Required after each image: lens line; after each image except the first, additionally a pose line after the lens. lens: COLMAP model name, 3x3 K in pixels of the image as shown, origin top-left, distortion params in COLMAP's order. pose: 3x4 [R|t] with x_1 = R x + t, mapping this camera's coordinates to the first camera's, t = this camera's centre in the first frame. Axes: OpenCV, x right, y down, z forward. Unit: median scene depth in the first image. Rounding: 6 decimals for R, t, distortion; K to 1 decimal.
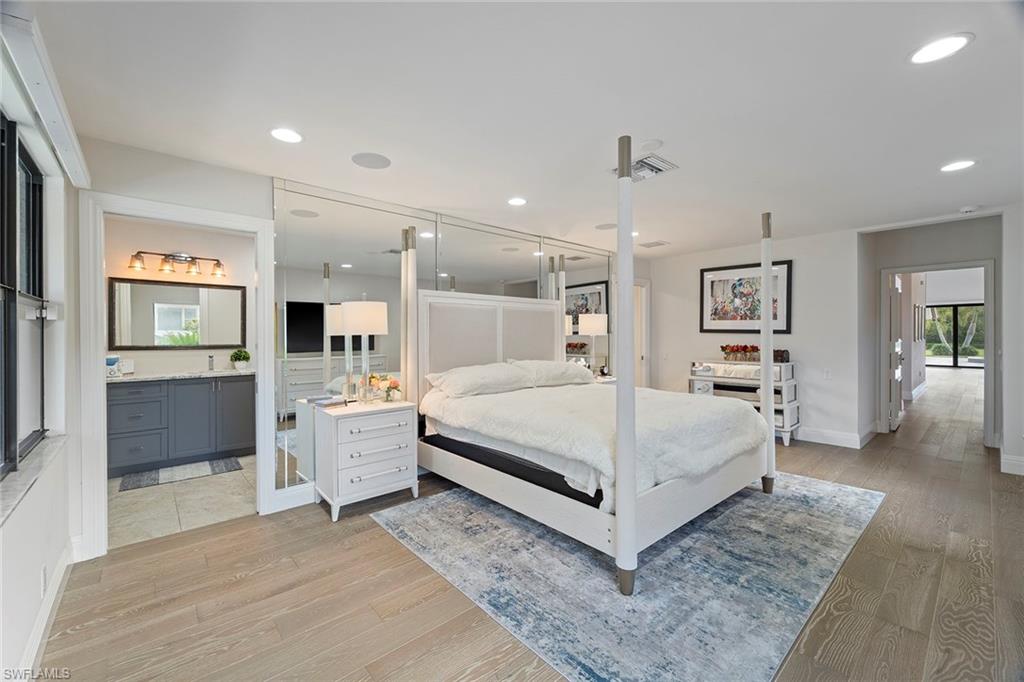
lens RADIAL K [[415.5, 0, 513.5], [0, 415.5, 338.0], [0, 0, 1]] dist [0.004497, -0.000504]
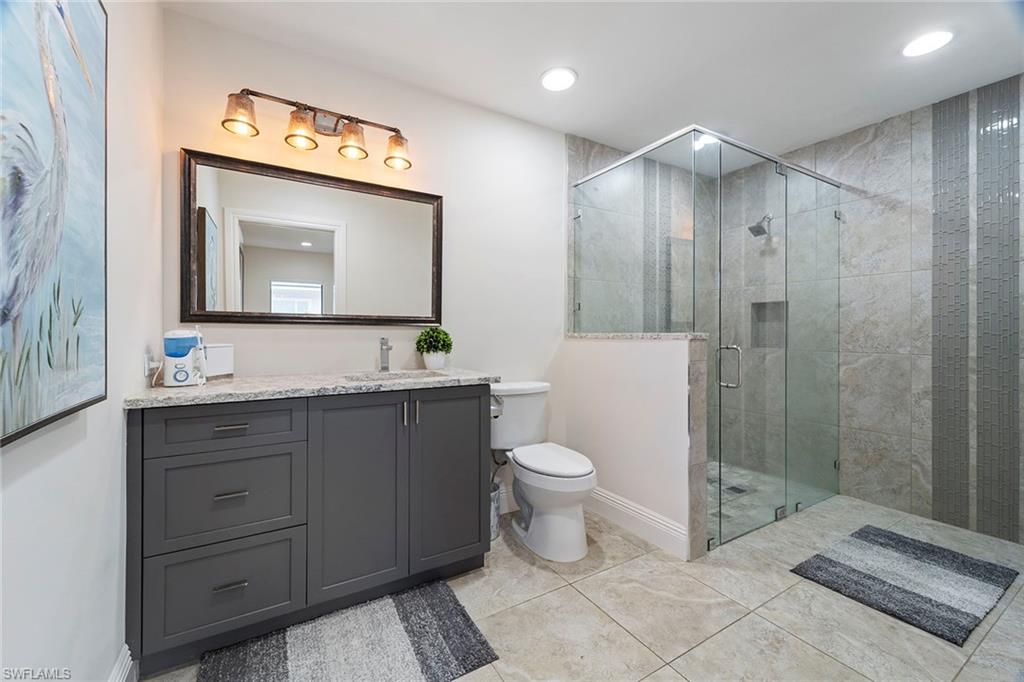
lens RADIAL K [[415.5, 0, 511.4], [0, 415.5, 335.9], [0, 0, 1]] dist [0.004497, -0.000504]
pose [[0.983281, 0.003367, -0.182066, -0.545517], [-0.003692, 0.999992, -0.001445, 0.042388], [0.182059, 0.002093, 0.983285, 0.623699]]
